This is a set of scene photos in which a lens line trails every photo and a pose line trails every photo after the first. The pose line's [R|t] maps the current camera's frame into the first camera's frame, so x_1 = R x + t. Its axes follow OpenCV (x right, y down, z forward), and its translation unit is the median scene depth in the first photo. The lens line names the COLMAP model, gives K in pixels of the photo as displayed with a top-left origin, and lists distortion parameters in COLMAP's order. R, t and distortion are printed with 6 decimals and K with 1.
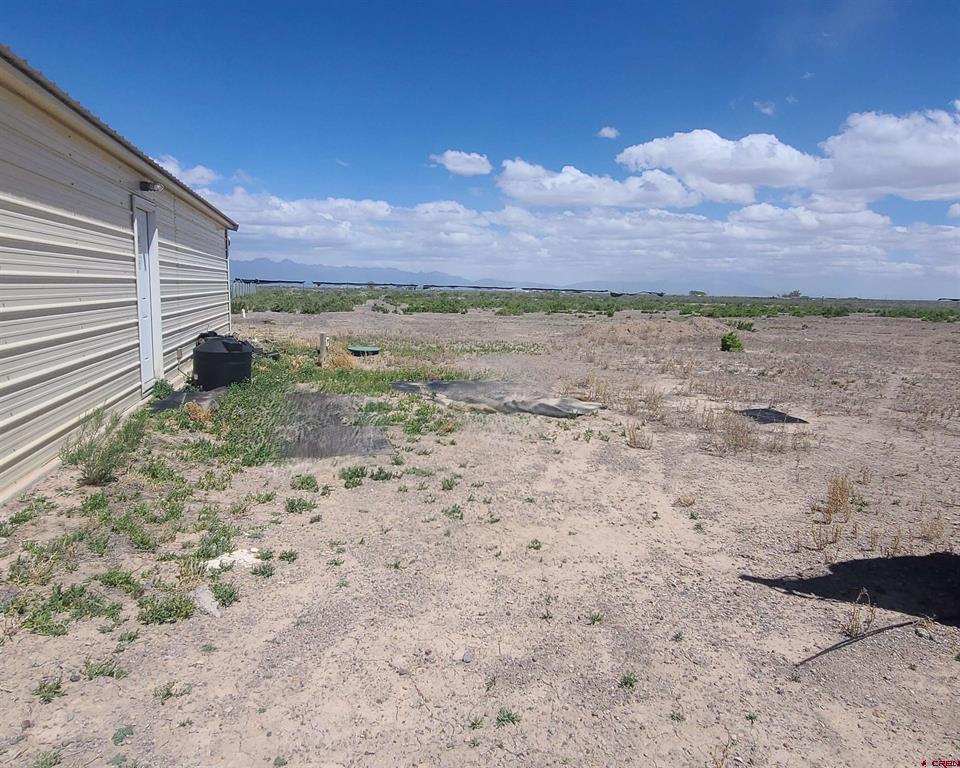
lens RADIAL K [[657.7, 0, 480.0], [0, 657.7, 384.0], [0, 0, 1]] dist [0.000100, -0.000196]
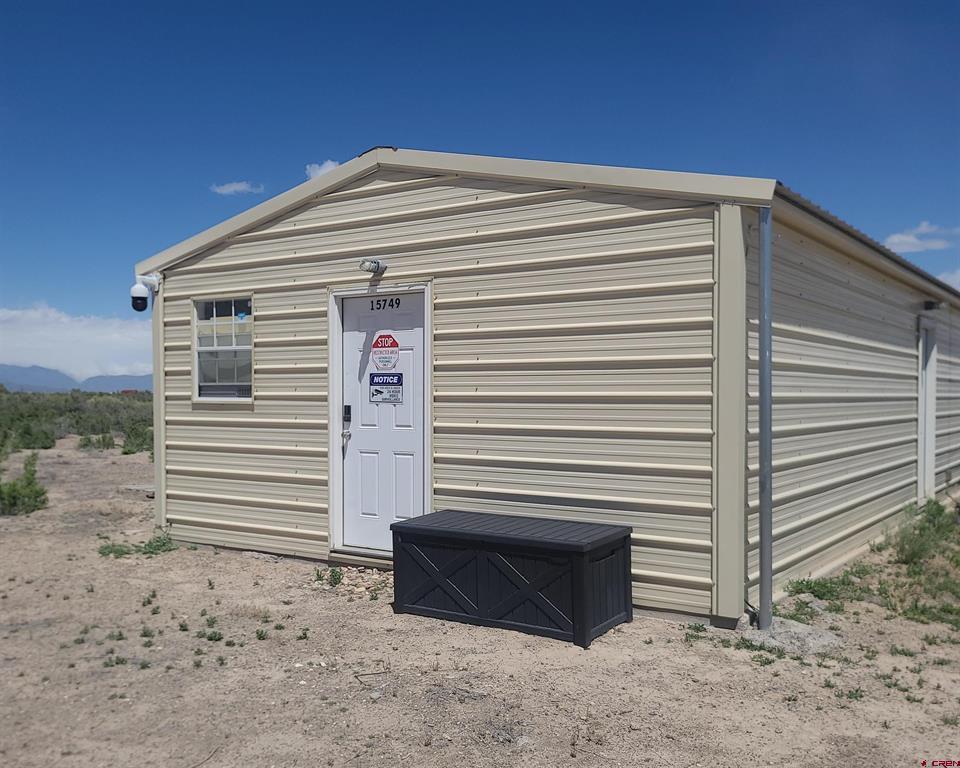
lens RADIAL K [[909.1, 0, 478.9], [0, 909.1, 424.3], [0, 0, 1]] dist [0.087539, 0.003892]
pose [[0.658912, -0.006995, -0.752188, 0.099764], [-0.088123, 0.992353, -0.086424, 0.060113], [0.747040, 0.123231, 0.653257, -0.395499]]
